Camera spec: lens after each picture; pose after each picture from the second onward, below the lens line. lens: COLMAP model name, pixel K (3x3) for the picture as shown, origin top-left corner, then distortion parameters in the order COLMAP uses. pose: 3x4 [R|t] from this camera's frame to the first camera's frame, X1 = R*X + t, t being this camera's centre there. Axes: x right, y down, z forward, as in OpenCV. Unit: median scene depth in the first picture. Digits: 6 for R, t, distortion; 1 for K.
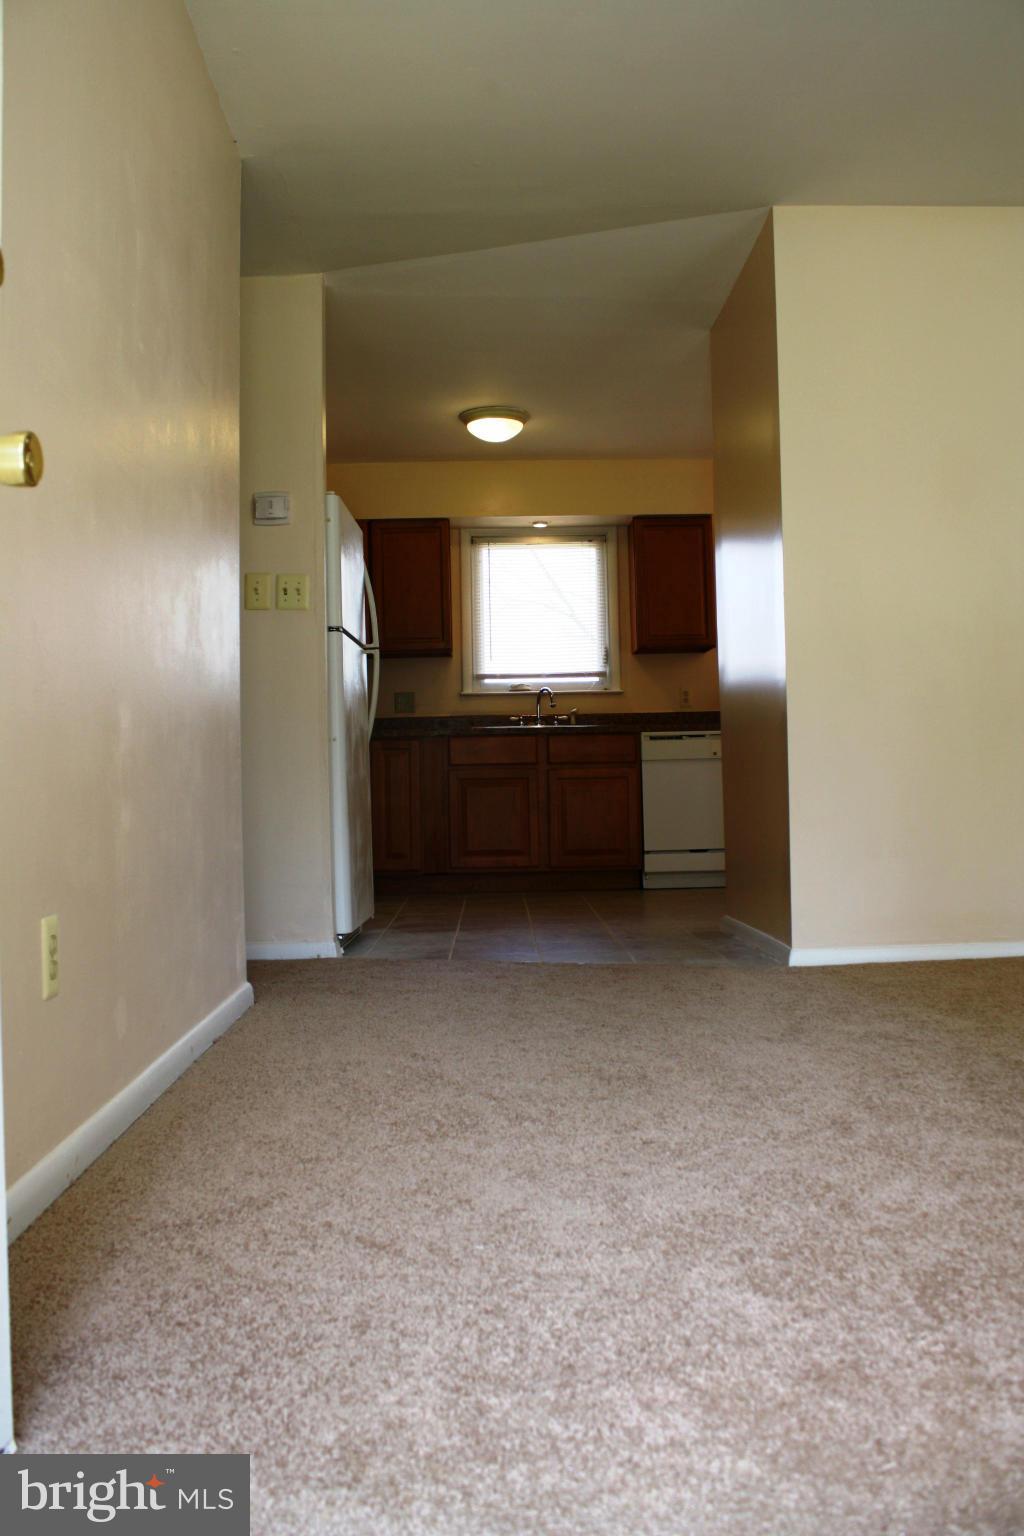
lens RADIAL K [[1281.2, 0, 512.0], [0, 1281.2, 768.0], [0, 0, 1]] dist [-0.170768, 0.160849]
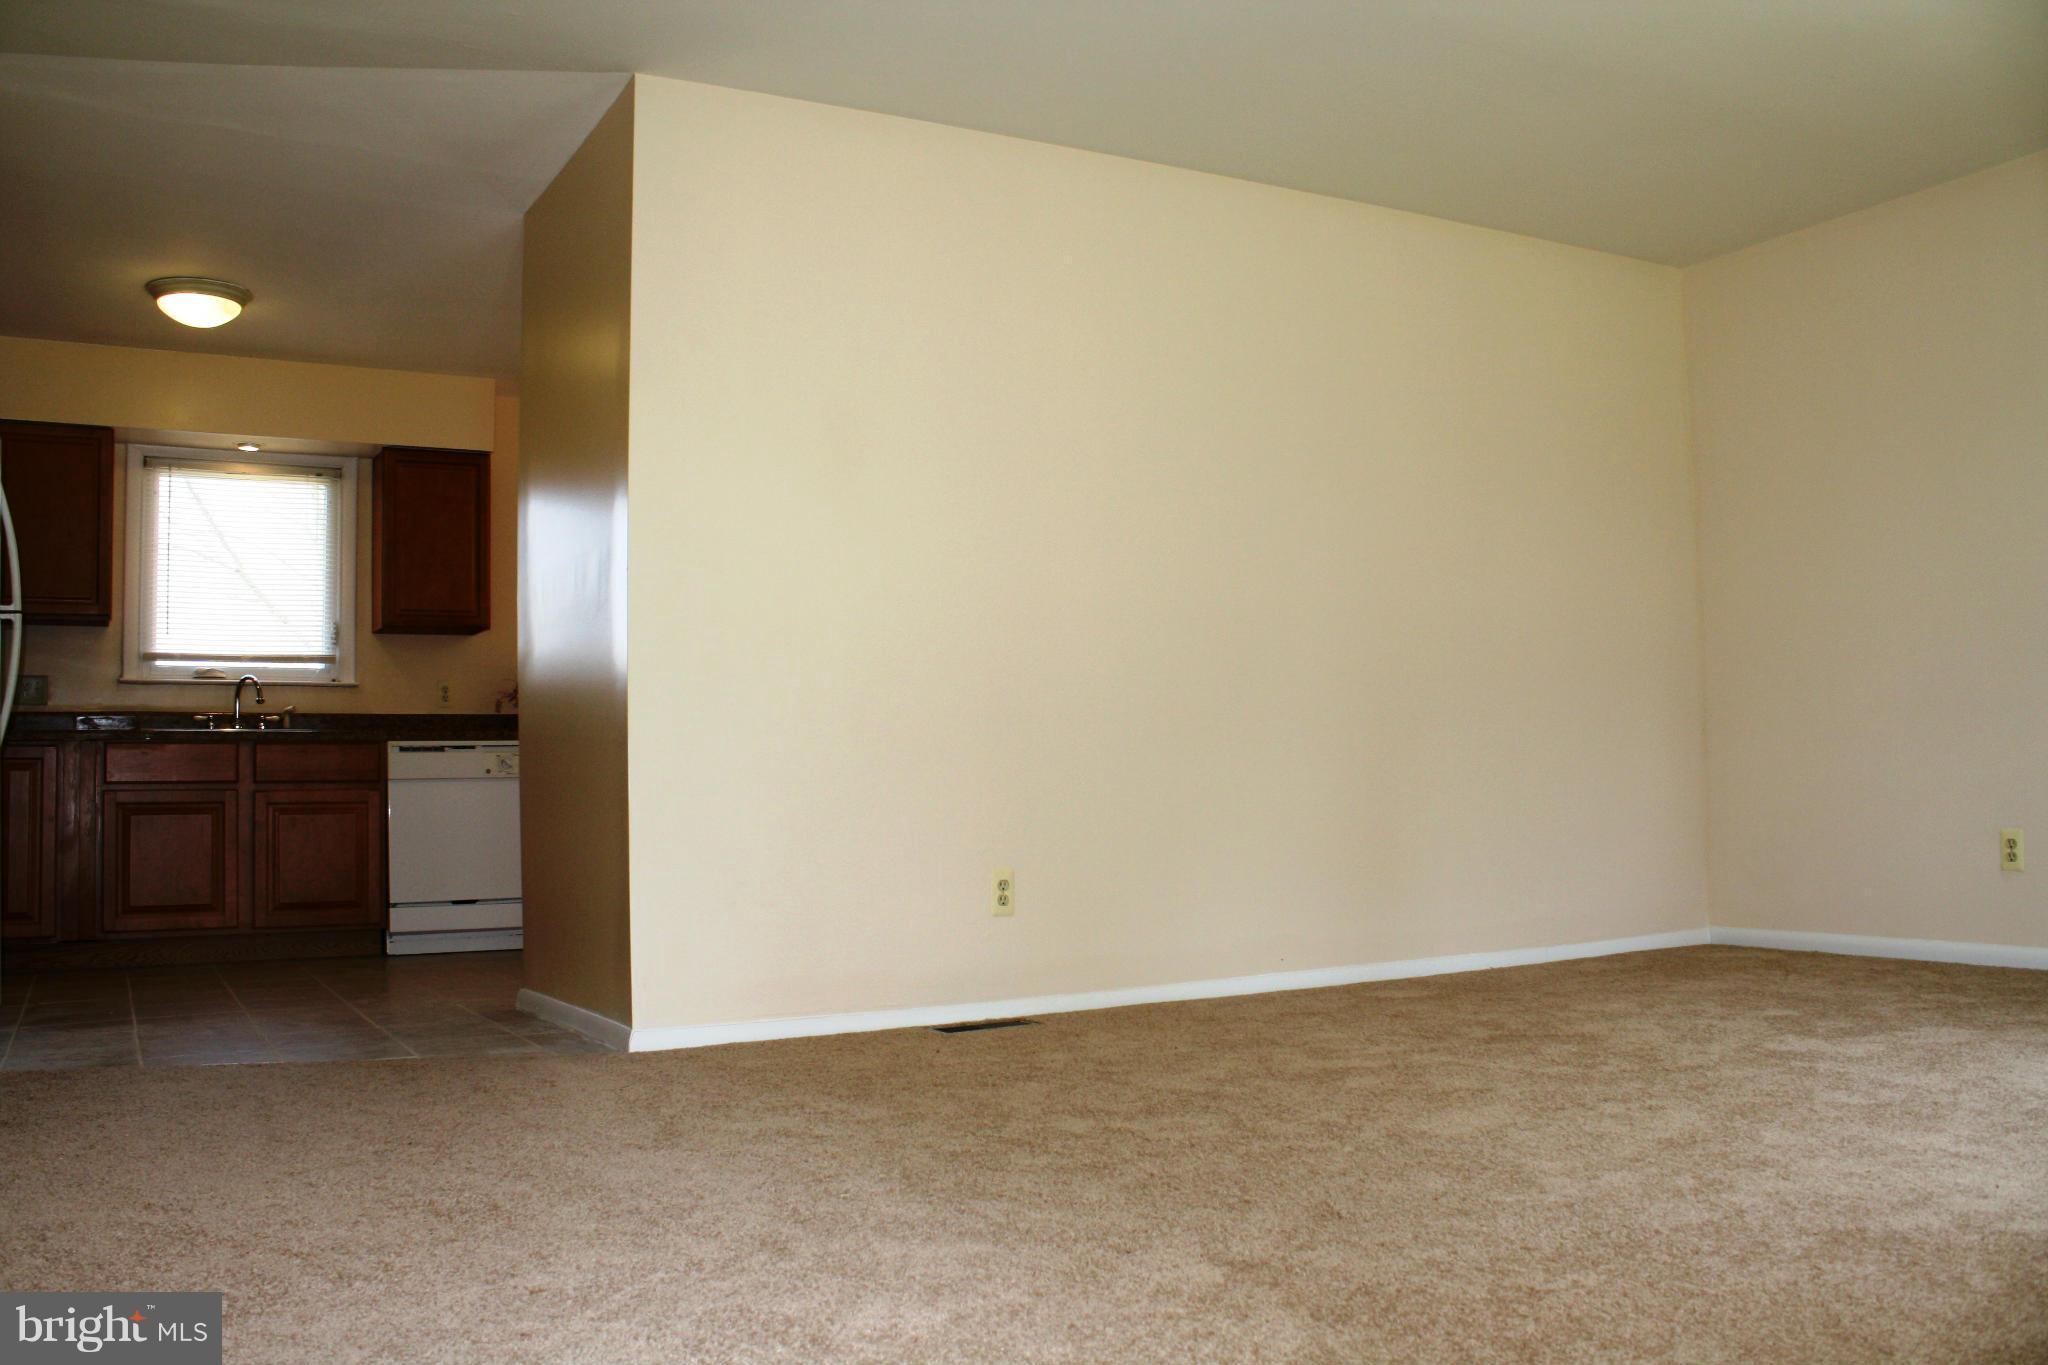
lens RADIAL K [[1708.3, 0, 977.3], [0, 1708.3, 686.6], [0, 0, 1]] dist [-0.170768, 0.160849]
pose [[0.890247, 0.030357, 0.454465, -0.062283], [-0.003124, 0.998160, -0.060554, -0.003264], [-0.455467, 0.052488, 0.888704, -0.013735]]
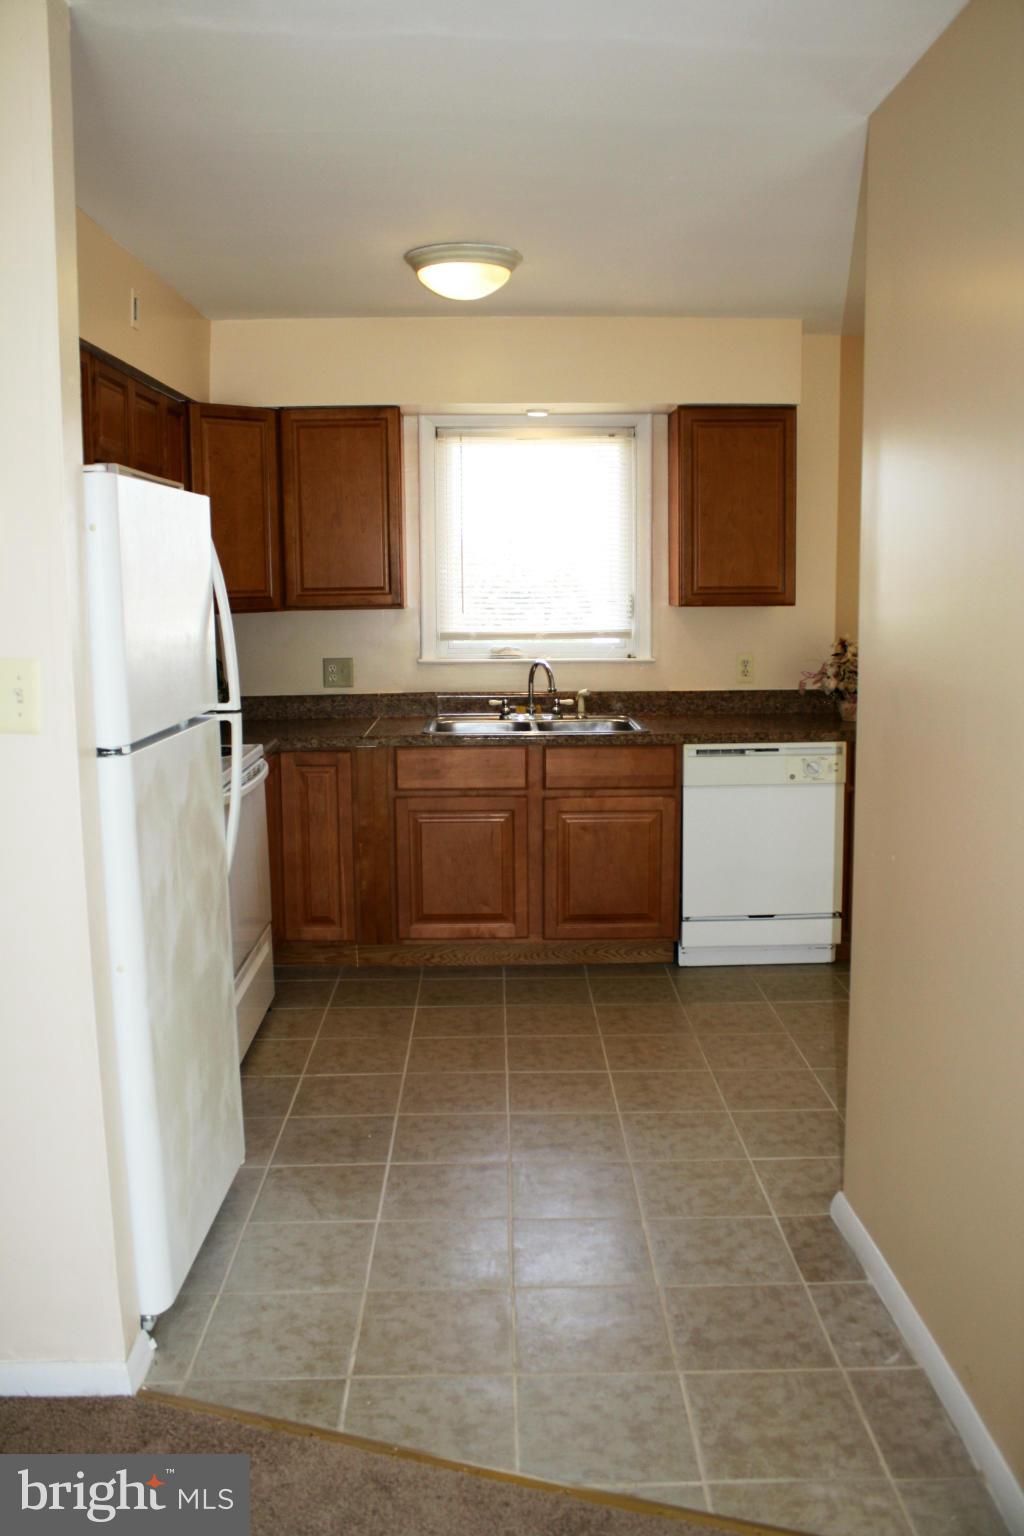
lens RADIAL K [[1281.2, 0, 512.0], [0, 1281.2, 768.0], [0, 0, 1]] dist [-0.170768, 0.160849]
pose [[0.999942, 0.010735, 0.001254, 0.018741], [-0.010798, 0.987400, 0.157872, -0.211555], [0.000456, -0.157877, 0.987459, 0.597201]]
